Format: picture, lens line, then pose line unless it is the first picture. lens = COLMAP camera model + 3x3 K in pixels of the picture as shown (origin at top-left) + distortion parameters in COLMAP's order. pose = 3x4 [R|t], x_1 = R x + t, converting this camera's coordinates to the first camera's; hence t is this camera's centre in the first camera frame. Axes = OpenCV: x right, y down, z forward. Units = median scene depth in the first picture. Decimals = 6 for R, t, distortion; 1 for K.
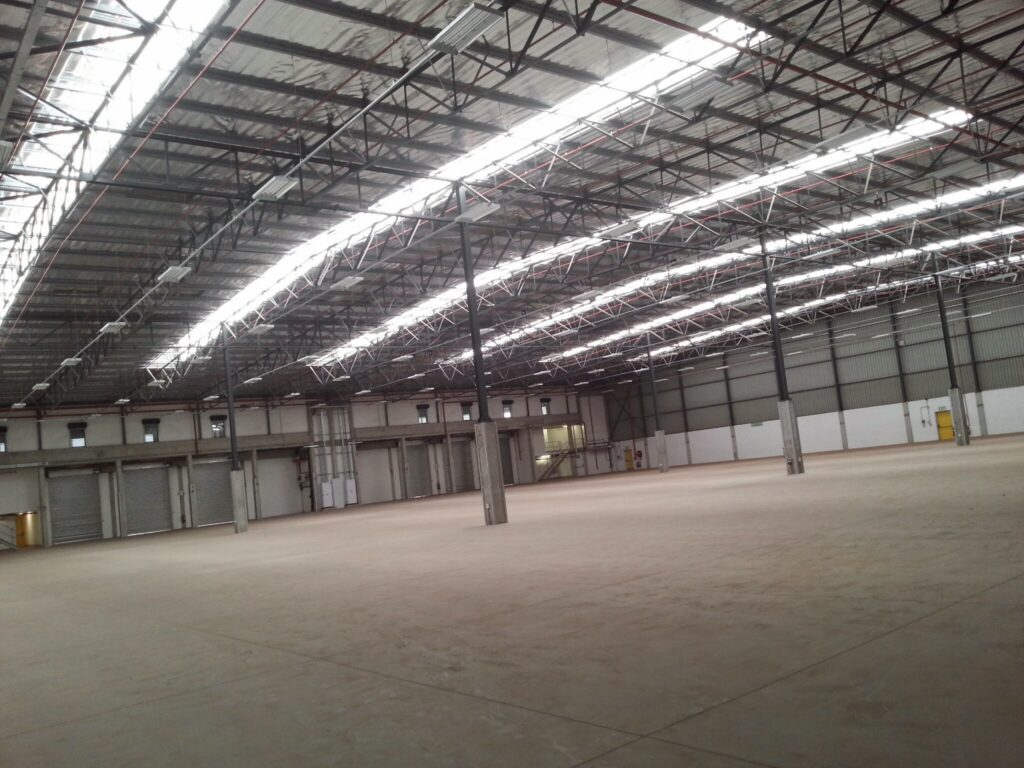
lens RADIAL K [[869.0, 0, 512.0], [0, 869.0, 384.0], [0, 0, 1]] dist [0.054959, -0.129271]
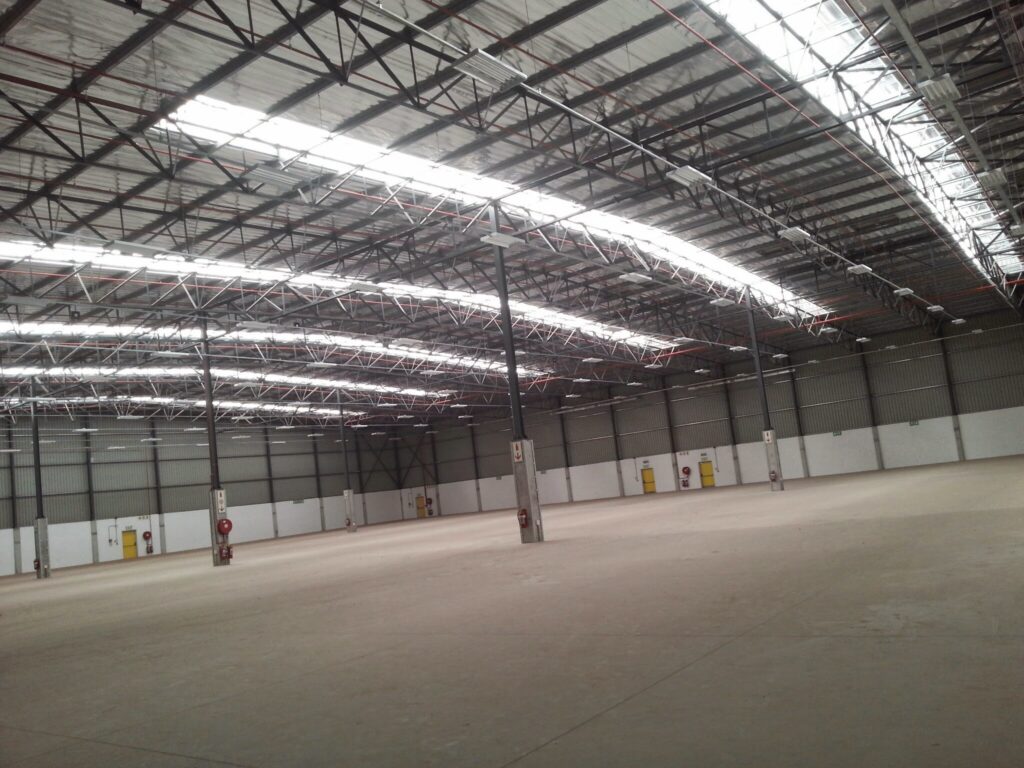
lens RADIAL K [[869.0, 0, 512.0], [0, 869.0, 384.0], [0, 0, 1]] dist [0.054959, -0.129271]
pose [[-0.215428, 0.258100, 0.941794, -0.702550], [0.050959, 0.966096, -0.253104, 0.167055], [-0.975189, -0.006533, -0.221276, 0.885080]]
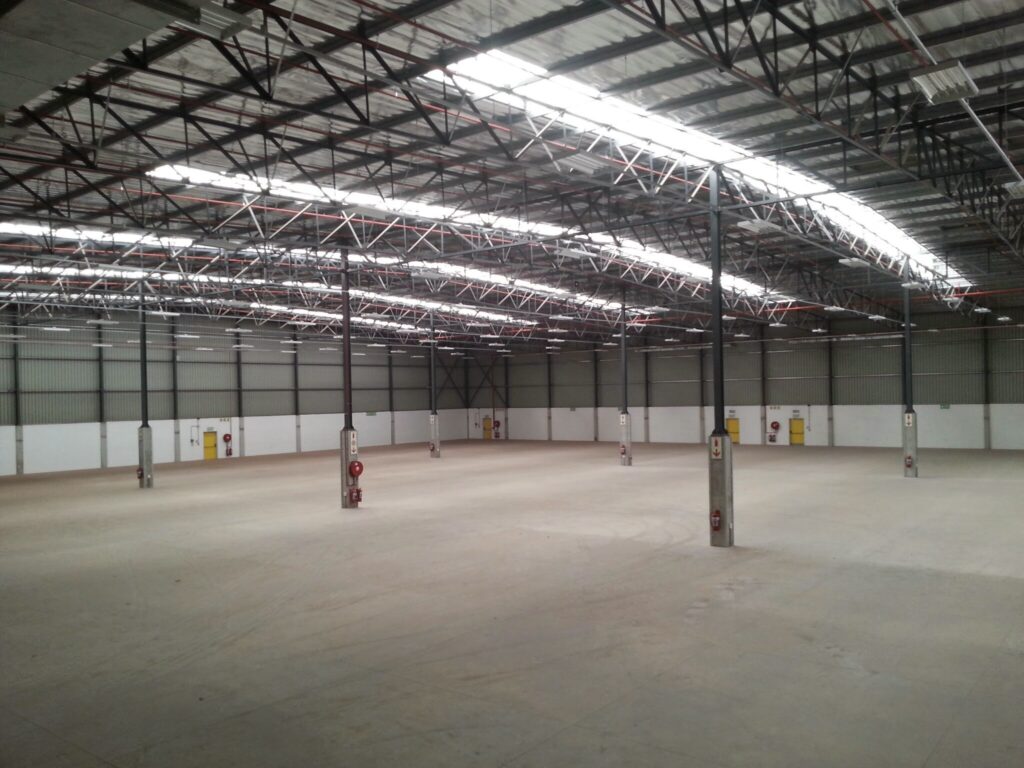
lens RADIAL K [[869.0, 0, 512.0], [0, 869.0, 384.0], [0, 0, 1]] dist [0.054959, -0.129271]
pose [[-0.204932, 0.132458, 0.969772, -0.654201], [-0.050868, 0.988020, -0.145700, 0.120426], [-0.977453, -0.079189, -0.195739, 0.964662]]
